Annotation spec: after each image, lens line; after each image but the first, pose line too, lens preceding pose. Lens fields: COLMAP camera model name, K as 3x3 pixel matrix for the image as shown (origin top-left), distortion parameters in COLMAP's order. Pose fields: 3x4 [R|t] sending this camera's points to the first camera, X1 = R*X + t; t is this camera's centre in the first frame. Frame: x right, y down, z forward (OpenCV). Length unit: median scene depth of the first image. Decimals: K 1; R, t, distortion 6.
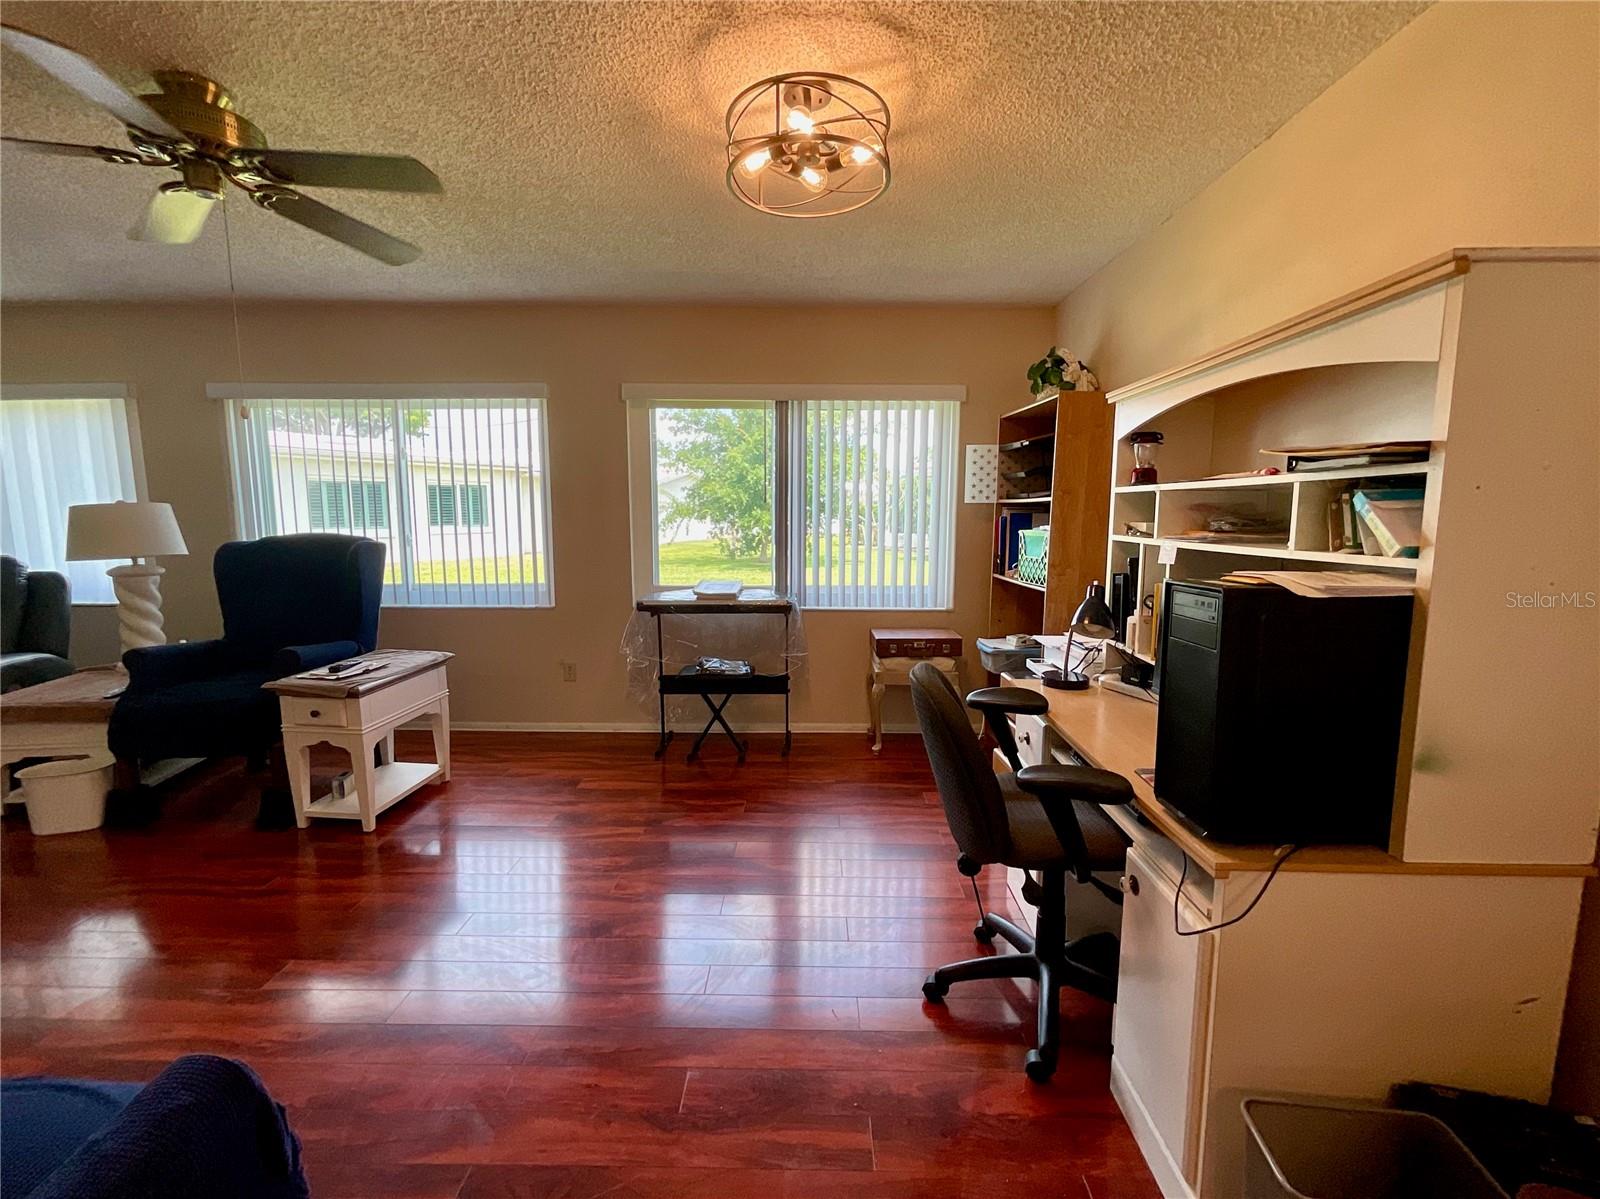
lens RADIAL K [[703.6, 0, 805.6], [0, 703.6, 595.3], [0, 0, 1]] dist [0.009955, -0.000433]
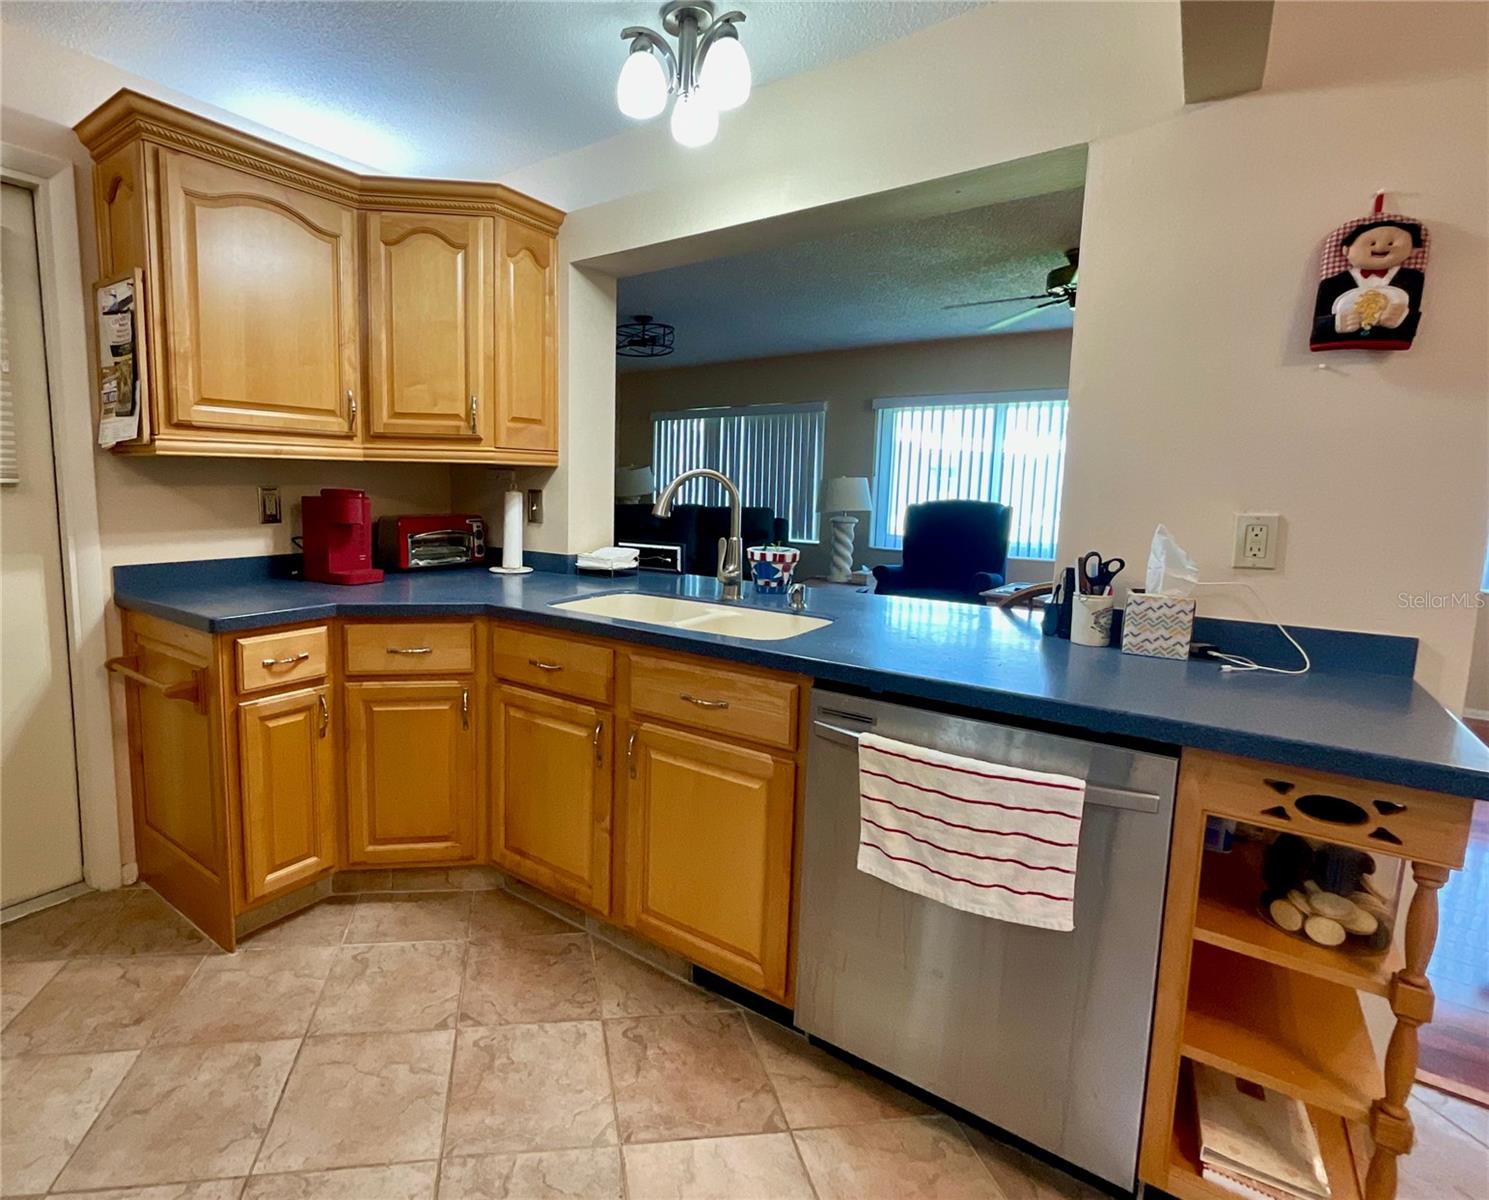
lens RADIAL K [[742.3, 0, 613.2], [0, 742.3, 567.0], [0, 0, 1]] dist [-0.006626, 0.004060]
pose [[0.782438, 0.084507, -0.616968, -0.284444], [-0.092956, 0.995499, 0.018468, 0.085397], [0.615752, 0.042900, 0.786771, -0.606678]]
